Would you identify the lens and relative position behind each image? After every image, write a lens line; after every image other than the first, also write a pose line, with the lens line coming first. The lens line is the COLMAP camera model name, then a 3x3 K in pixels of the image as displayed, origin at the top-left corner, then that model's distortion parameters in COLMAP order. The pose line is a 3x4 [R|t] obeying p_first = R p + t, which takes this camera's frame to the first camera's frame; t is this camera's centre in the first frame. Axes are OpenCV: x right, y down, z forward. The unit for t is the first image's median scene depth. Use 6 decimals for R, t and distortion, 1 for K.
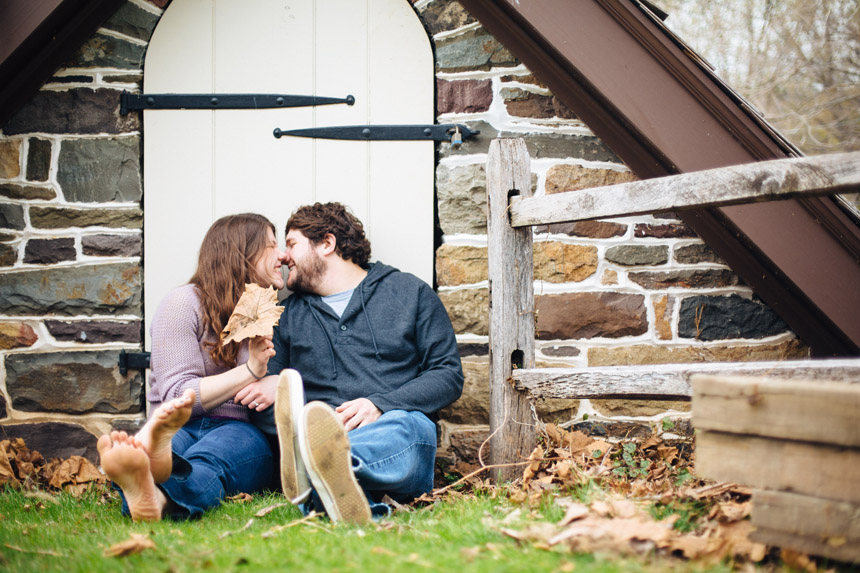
lens RADIAL K [[1277.3, 0, 434.5], [0, 1277.3, 291.3], [0, 0, 1]] dist [-0.123975, 0.000000]
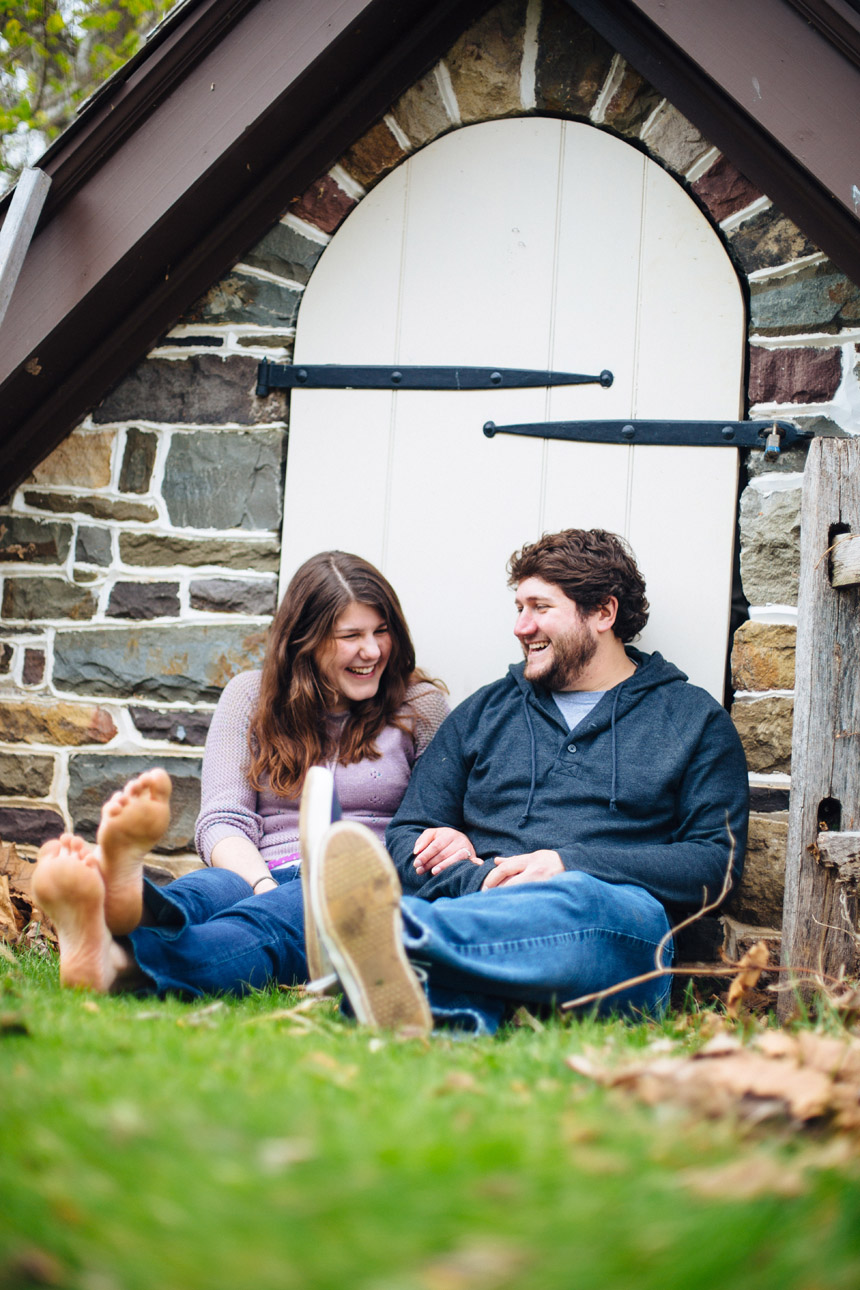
lens RADIAL K [[1916.0, 0, 432.1], [0, 1916.0, 654.6], [0, 0, 1]] dist [-0.123975, 0.000000]
pose [[0.945691, 0.053754, -0.320592, 0.157028], [-0.074112, 0.995913, -0.051631, 0.036370], [0.316506, 0.072586, 0.945809, 0.111287]]
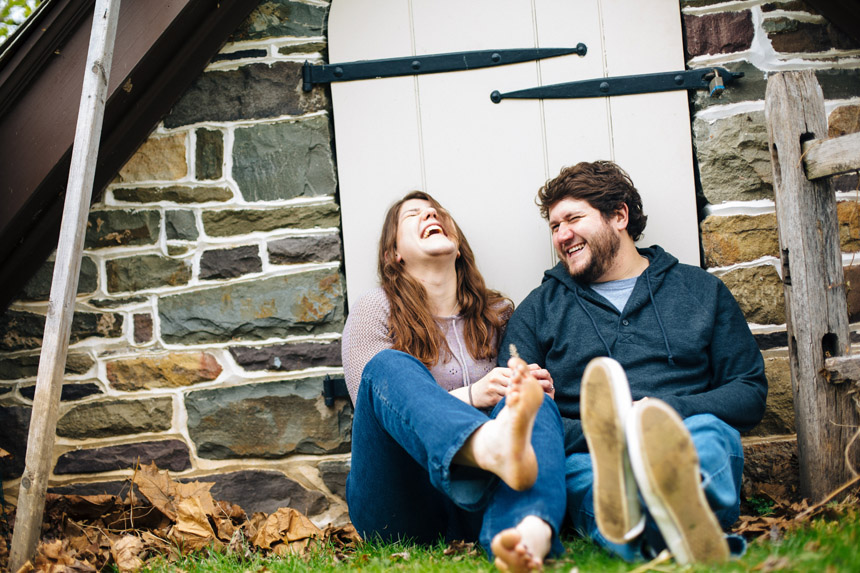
lens RADIAL K [[1277.3, 0, 432.2], [0, 1277.3, 288.8], [0, 0, 1]] dist [-0.123975, 0.000000]
pose [[0.992754, -0.079602, -0.090012, -0.099890], [0.075840, 0.996128, -0.044473, 0.032259], [0.093204, 0.037324, 0.994947, 0.184415]]
